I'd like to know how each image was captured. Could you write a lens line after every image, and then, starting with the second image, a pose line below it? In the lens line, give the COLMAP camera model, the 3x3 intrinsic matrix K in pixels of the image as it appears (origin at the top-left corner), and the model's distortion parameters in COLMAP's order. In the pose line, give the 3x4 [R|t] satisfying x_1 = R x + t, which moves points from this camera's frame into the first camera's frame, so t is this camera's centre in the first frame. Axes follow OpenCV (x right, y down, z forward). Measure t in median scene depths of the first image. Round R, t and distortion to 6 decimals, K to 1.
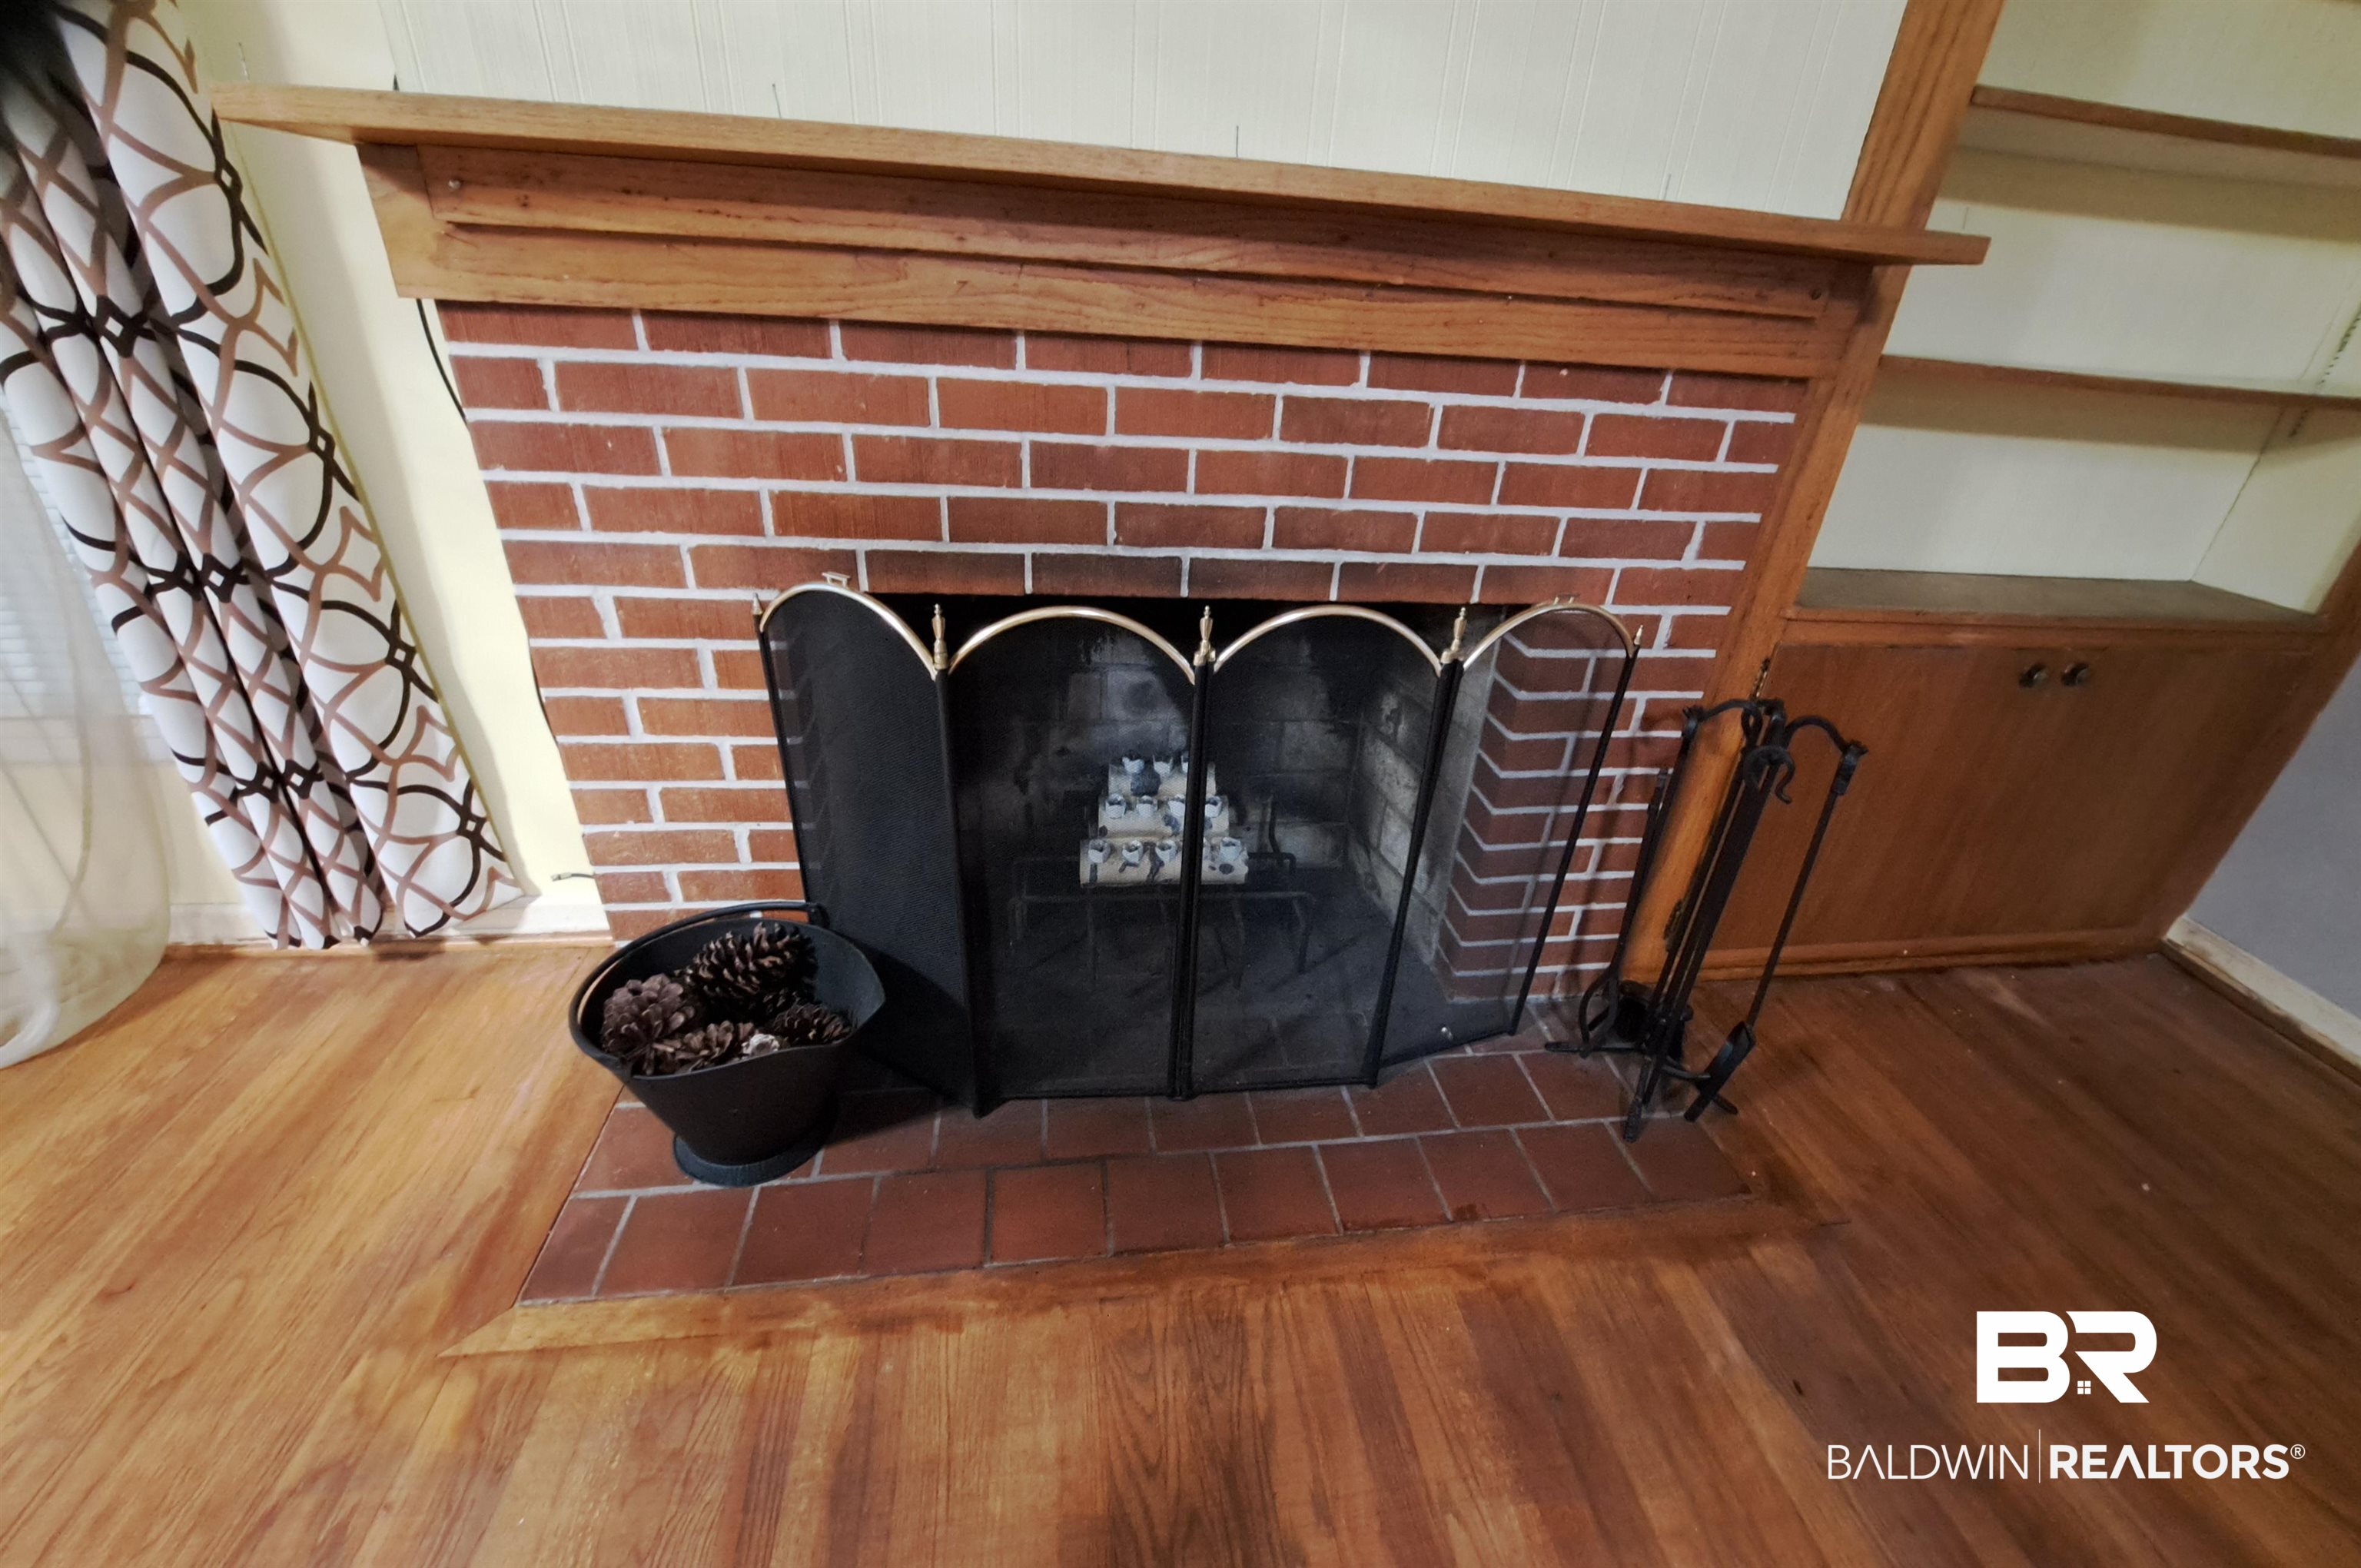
lens RADIAL K [[940.6, 0, 1180.5], [0, 940.6, 784.0], [0, 0, 1]] dist [-0.024281, 0.000053]
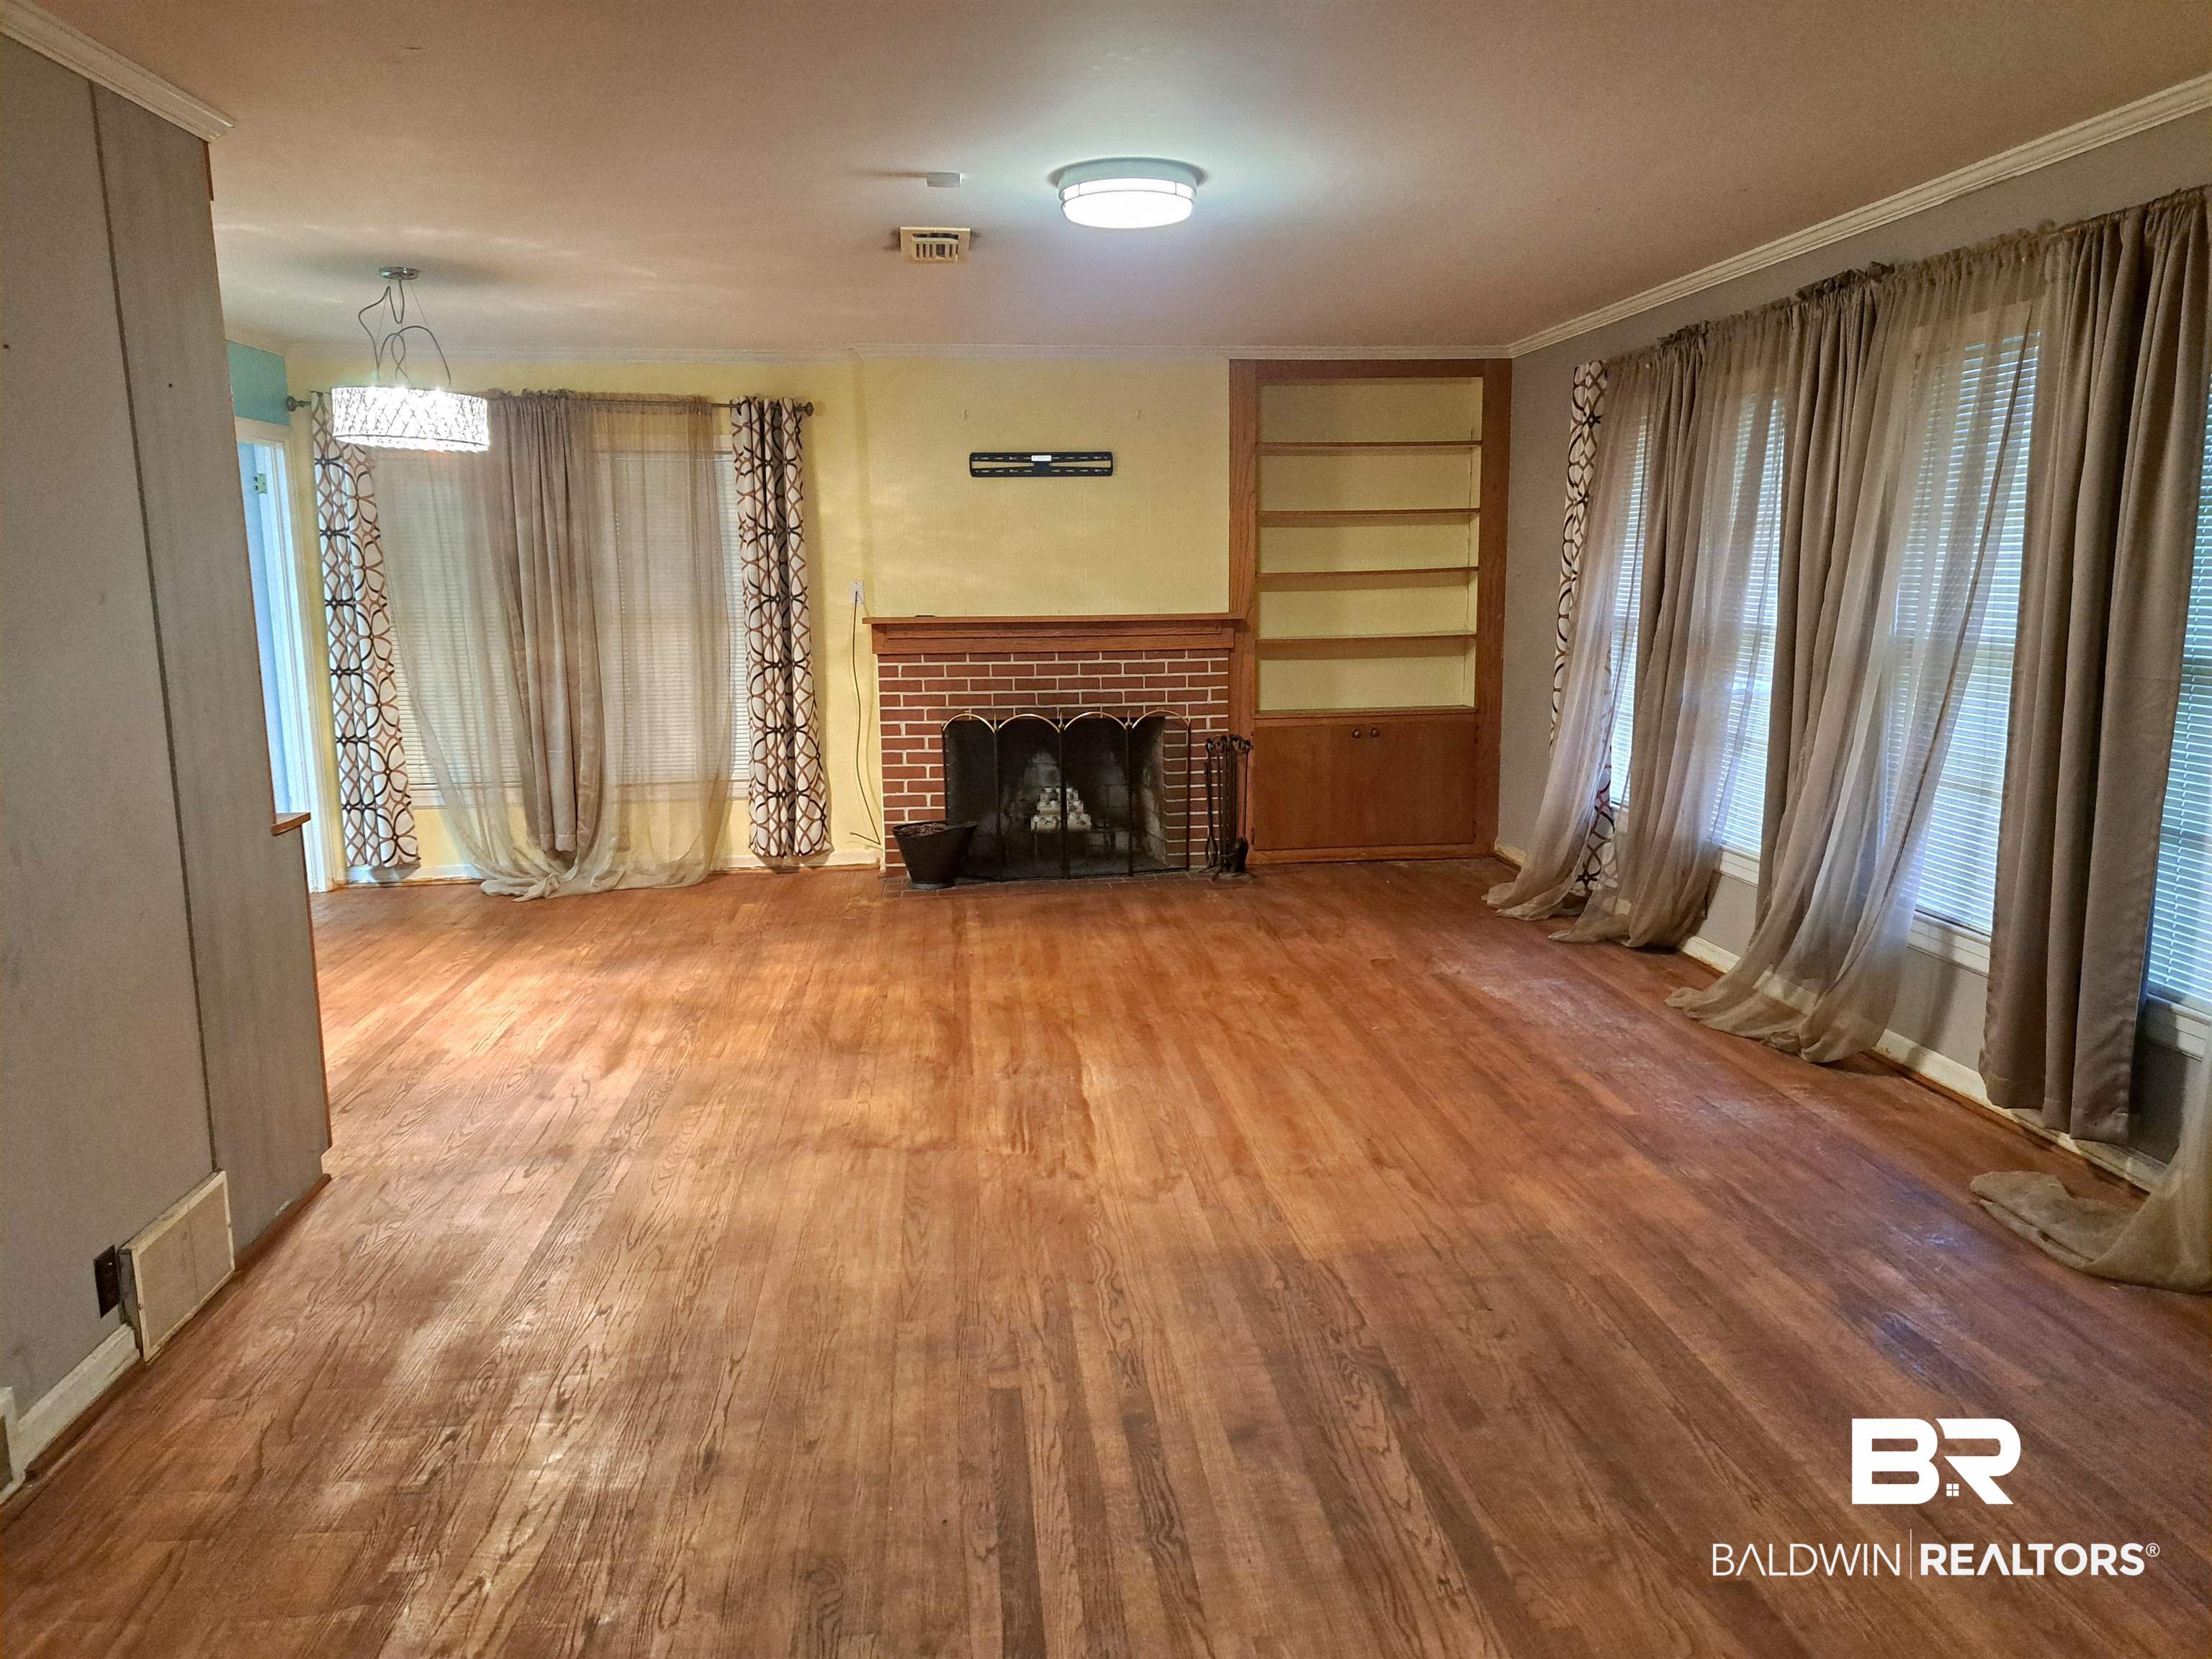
lens RADIAL K [[1555.6, 0, 1106.0], [0, 1555.6, 829.5], [0, 0, 1]] dist [0.000265, -0.000083]
pose [[0.997103, -0.063040, -0.042565, 0.422588], [0.046298, 0.946972, -0.317964, 2.145559], [0.060352, 0.315072, 0.947147, -4.570127]]
